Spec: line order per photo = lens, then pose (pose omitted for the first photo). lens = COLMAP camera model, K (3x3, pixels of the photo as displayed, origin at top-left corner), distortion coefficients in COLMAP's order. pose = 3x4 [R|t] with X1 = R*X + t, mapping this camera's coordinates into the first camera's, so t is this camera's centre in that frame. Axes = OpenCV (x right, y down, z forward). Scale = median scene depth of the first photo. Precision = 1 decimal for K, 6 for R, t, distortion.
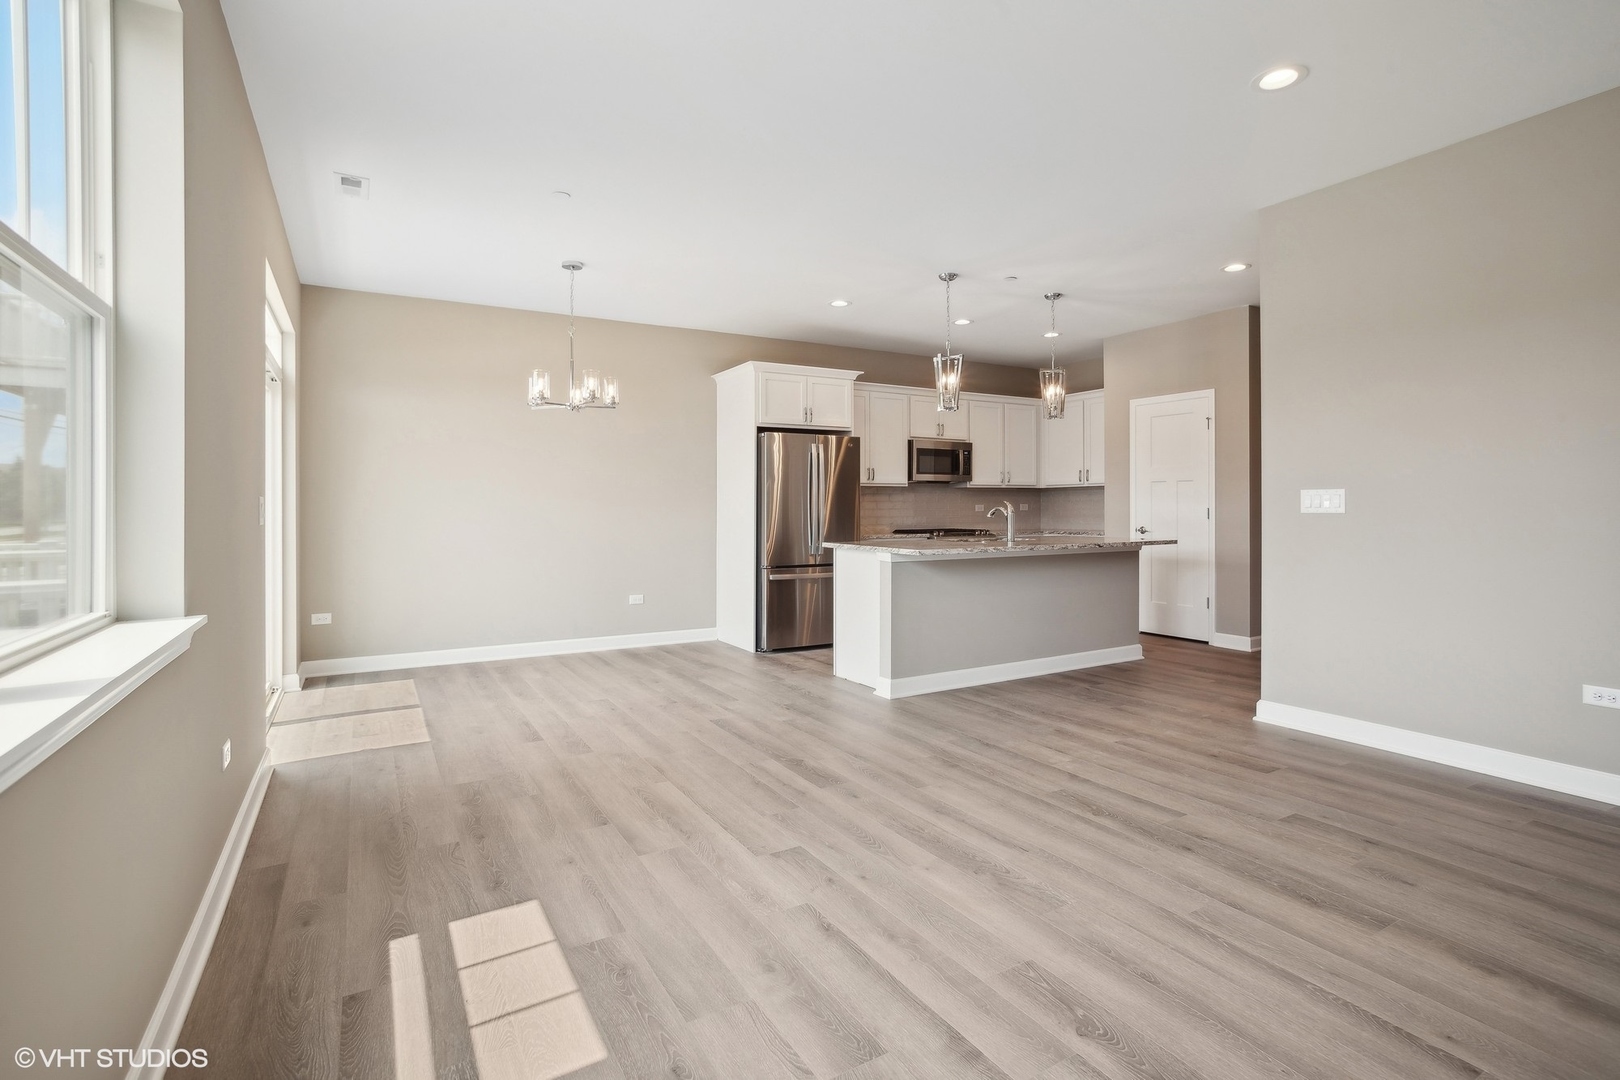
lens RADIAL K [[798.1, 0, 831.6], [0, 798.1, 510.8], [0, 0, 1]] dist [0.007210, 0.001794]
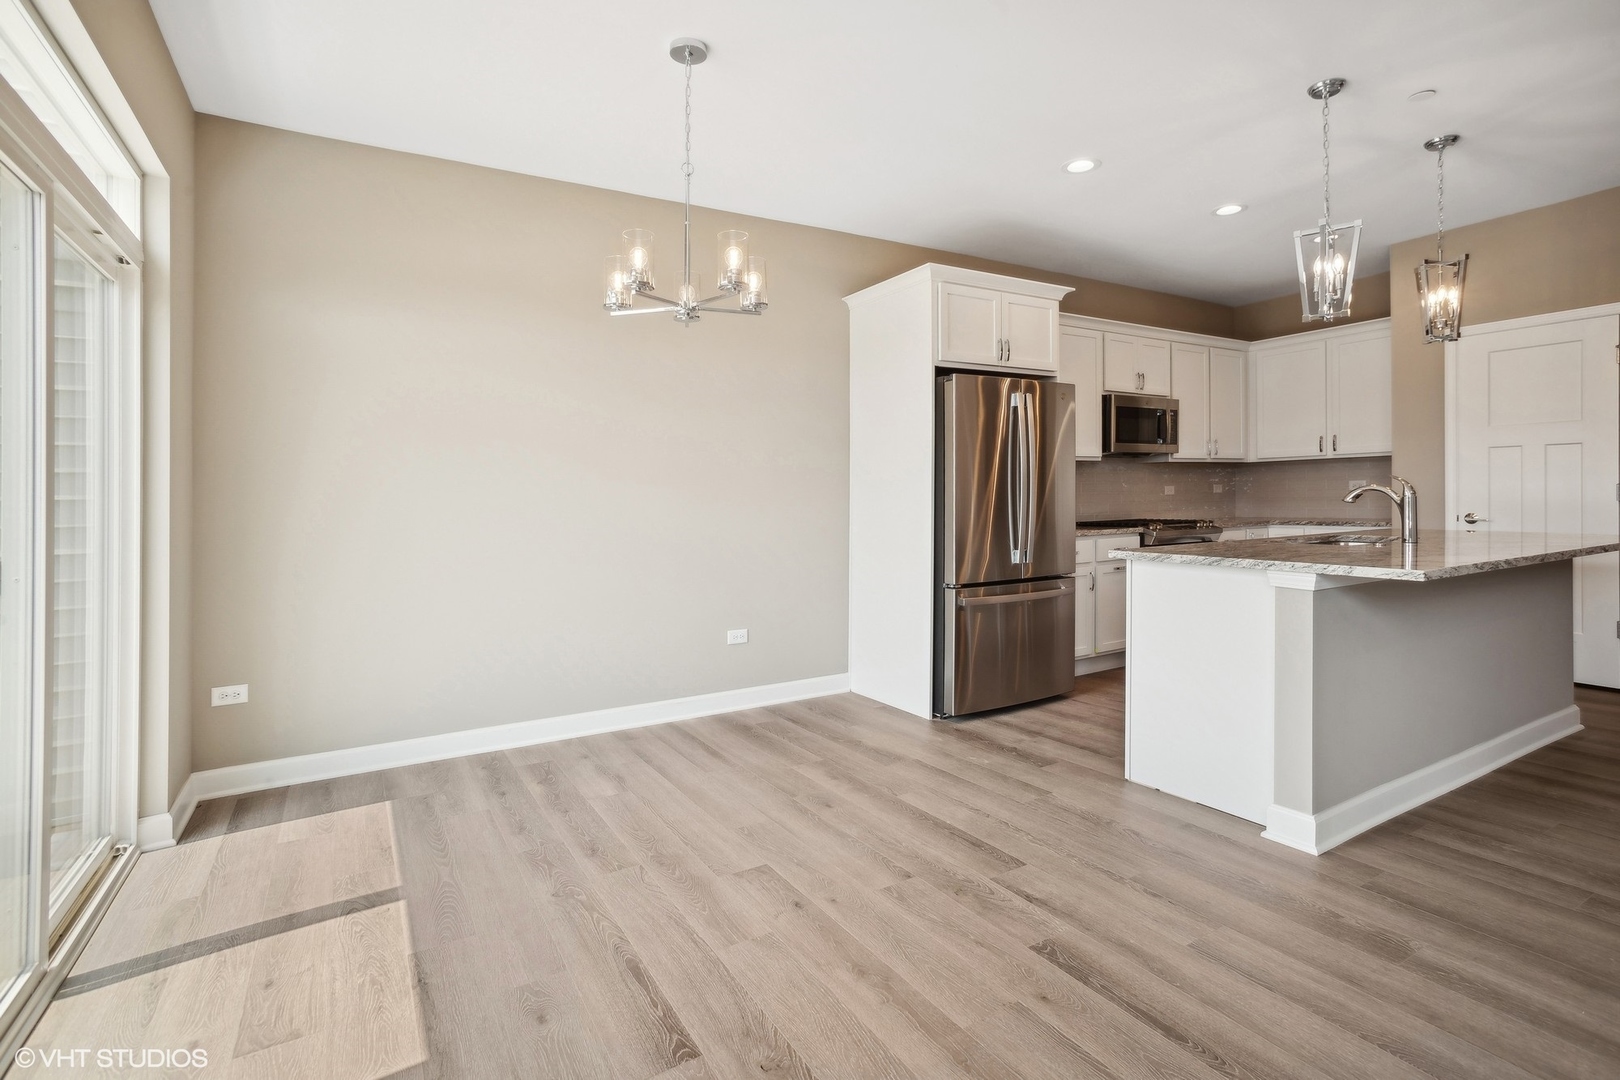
lens RADIAL K [[813.5, 0, 852.5], [0, 813.5, 468.2], [0, 0, 1]] dist [-0.002945, 0.003844]
pose [[0.999554, -0.013460, 0.026663, -0.204403], [0.014464, 0.999180, -0.037810, 0.000025], [-0.026133, 0.038179, 0.998929, 0.402002]]
